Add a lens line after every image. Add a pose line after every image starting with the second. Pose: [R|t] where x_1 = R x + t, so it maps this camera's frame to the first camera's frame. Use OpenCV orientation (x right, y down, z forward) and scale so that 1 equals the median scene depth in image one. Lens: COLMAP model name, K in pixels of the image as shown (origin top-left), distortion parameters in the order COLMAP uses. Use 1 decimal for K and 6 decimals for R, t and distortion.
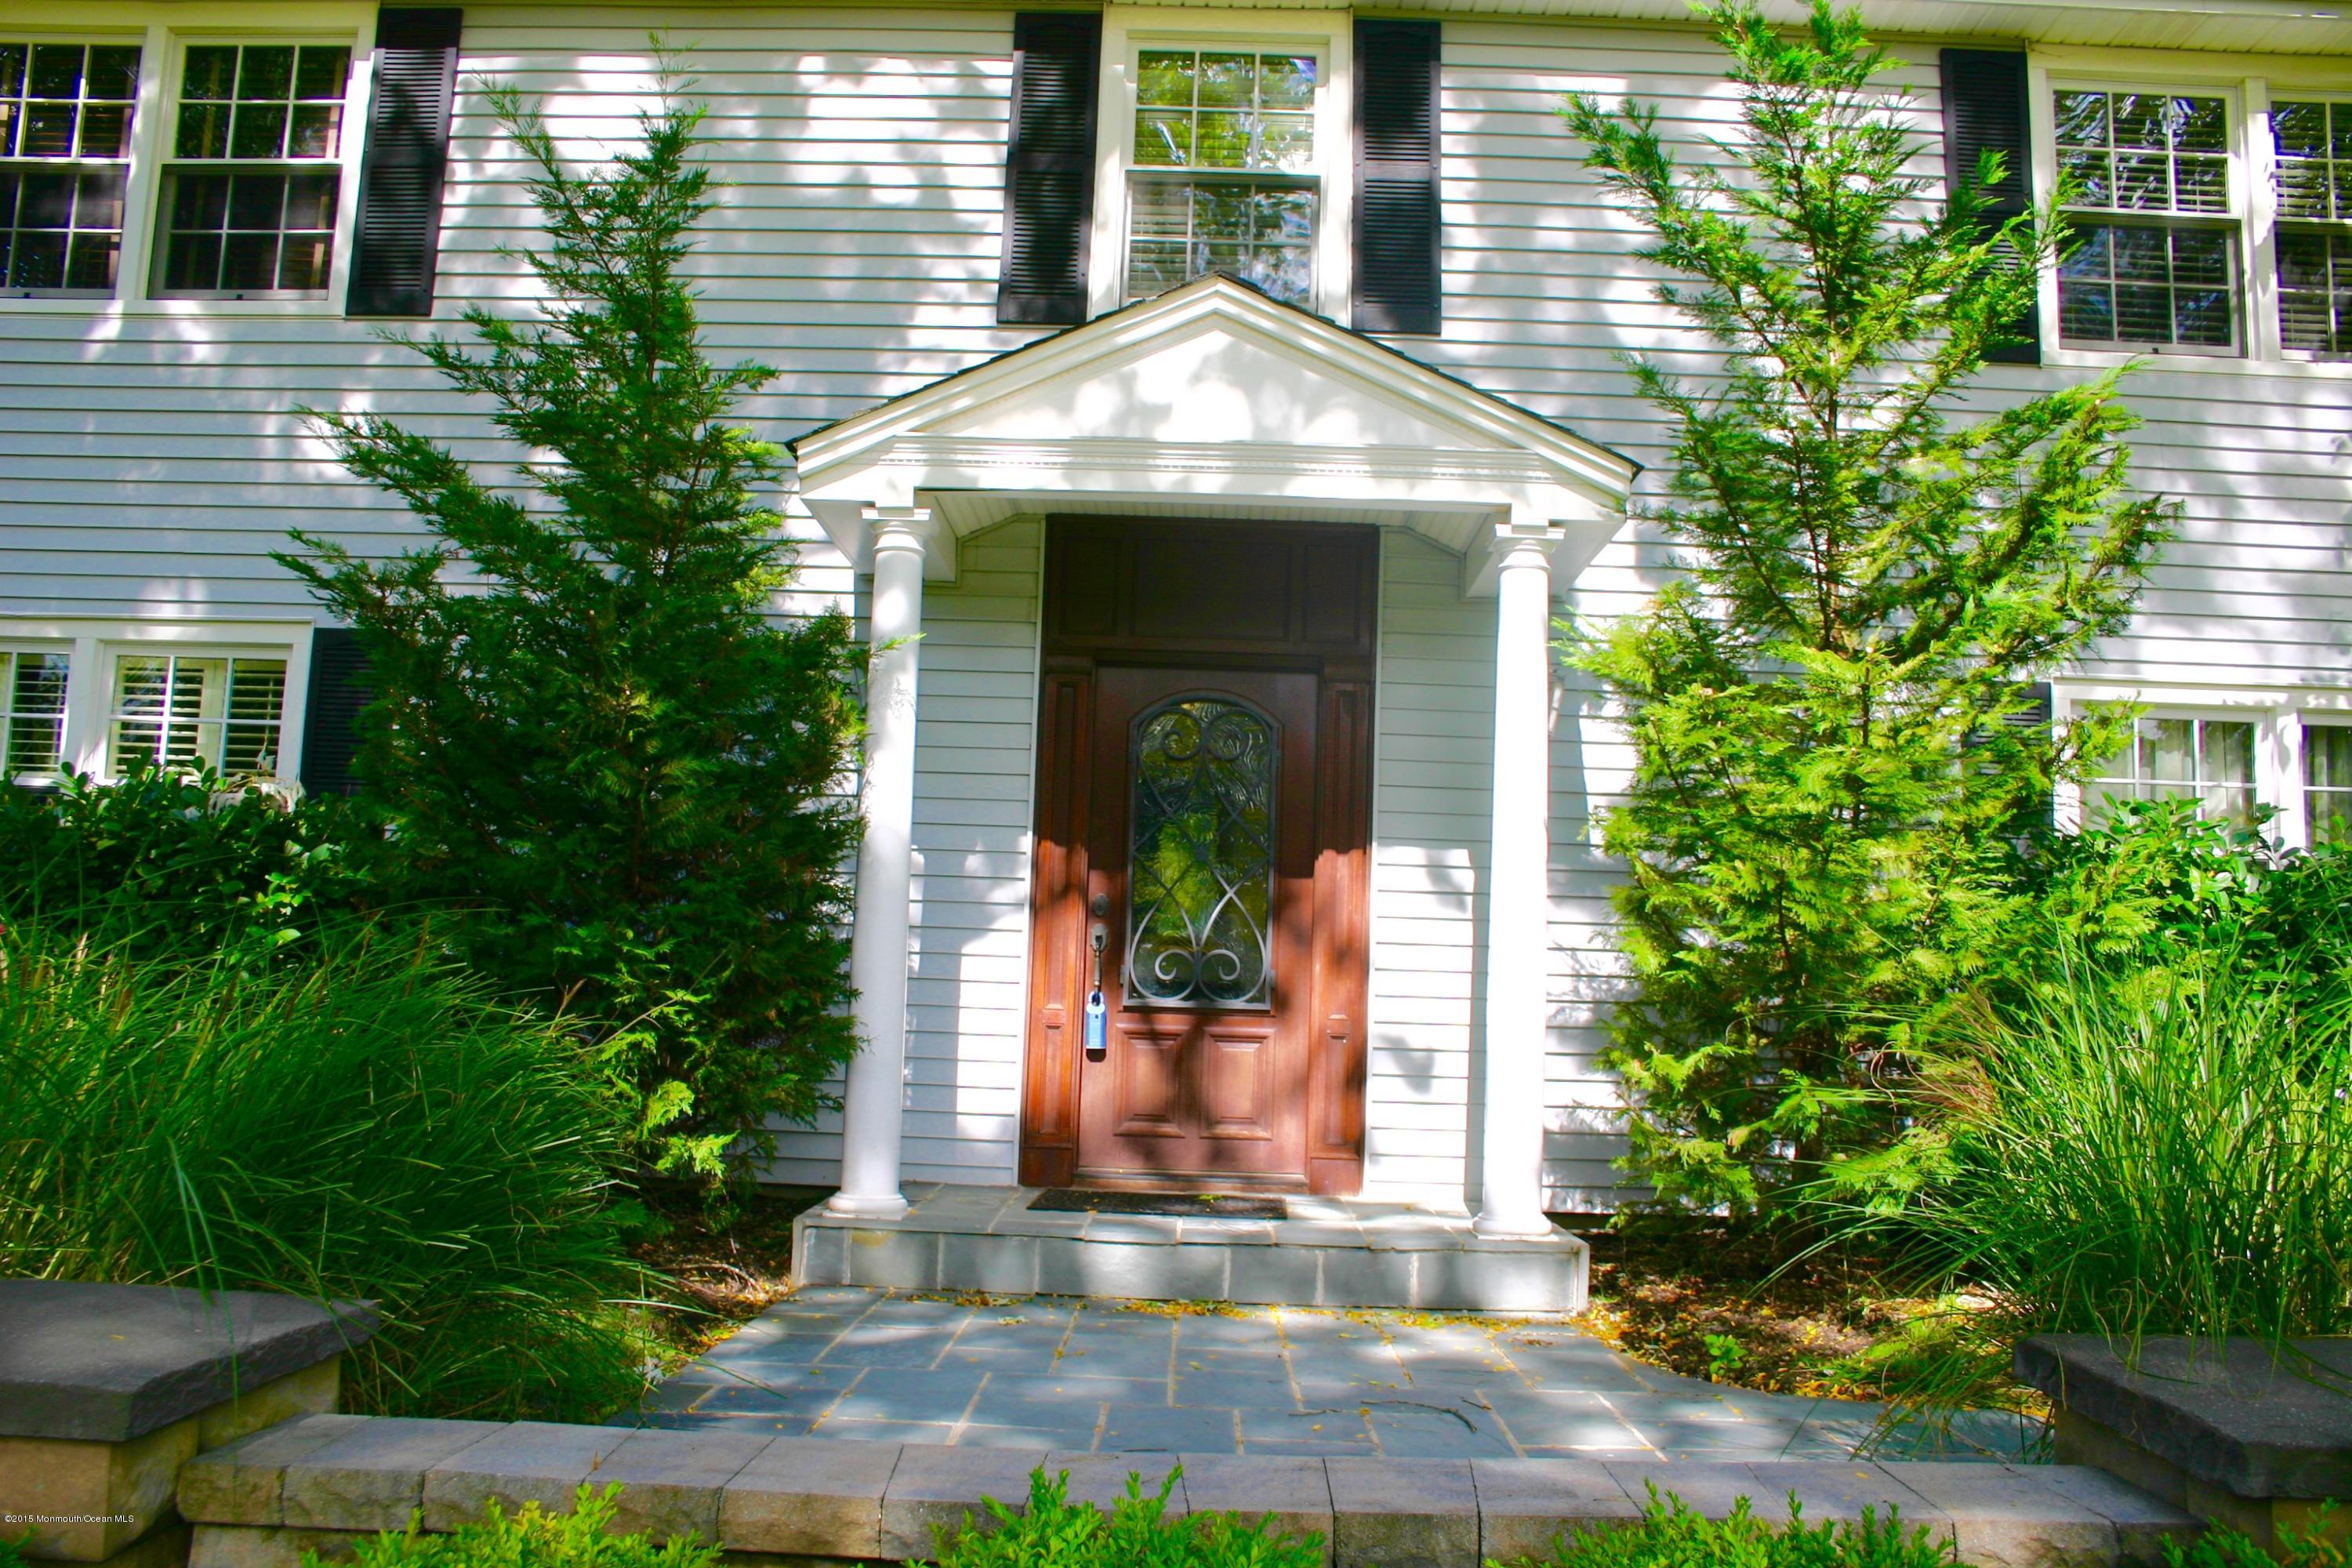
lens RADIAL K [[1941.7, 0, 1172.1], [0, 1941.7, 796.1], [0, 0, 1]] dist [-0.124267, 0.064214]
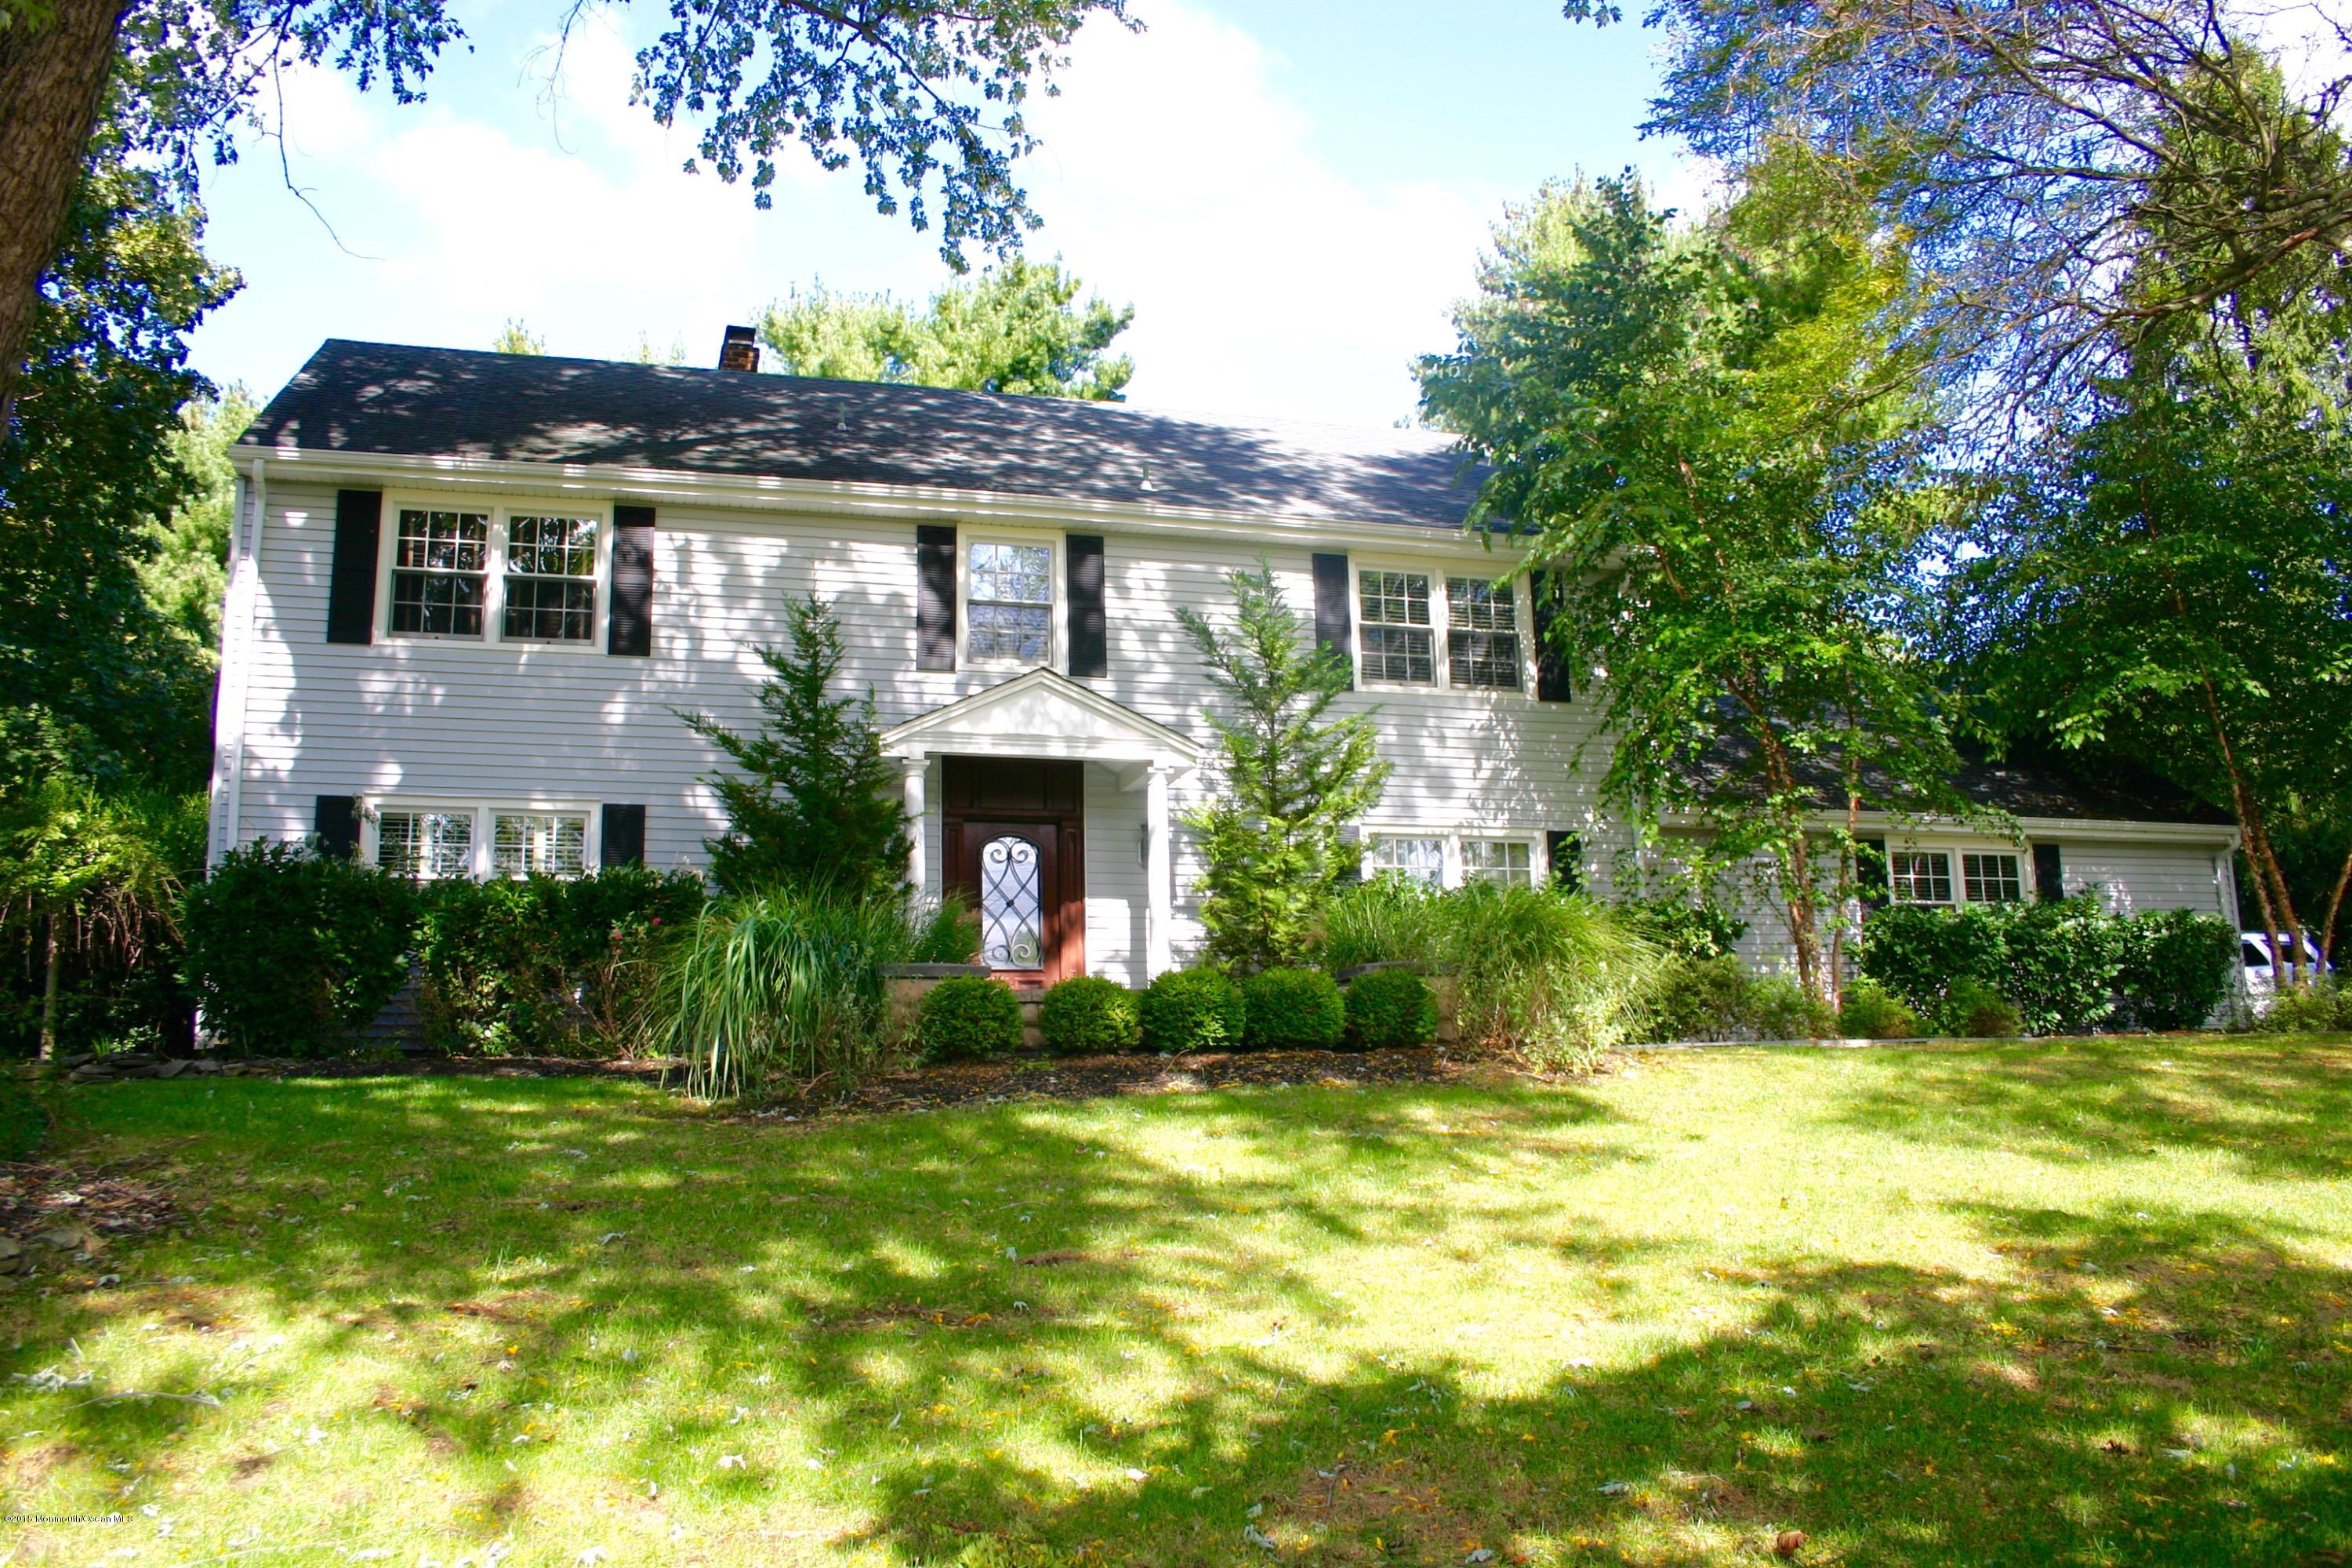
lens RADIAL K [[1941.7, 0, 1176.7], [0, 1941.7, 770.1], [0, 0, 1]] dist [-0.124267, 0.064214]
pose [[0.953311, 0.005492, 0.301941, -0.490289], [0.020745, 0.996282, -0.083618, 0.068354], [-0.301278, 0.085978, 0.949652, -1.250218]]
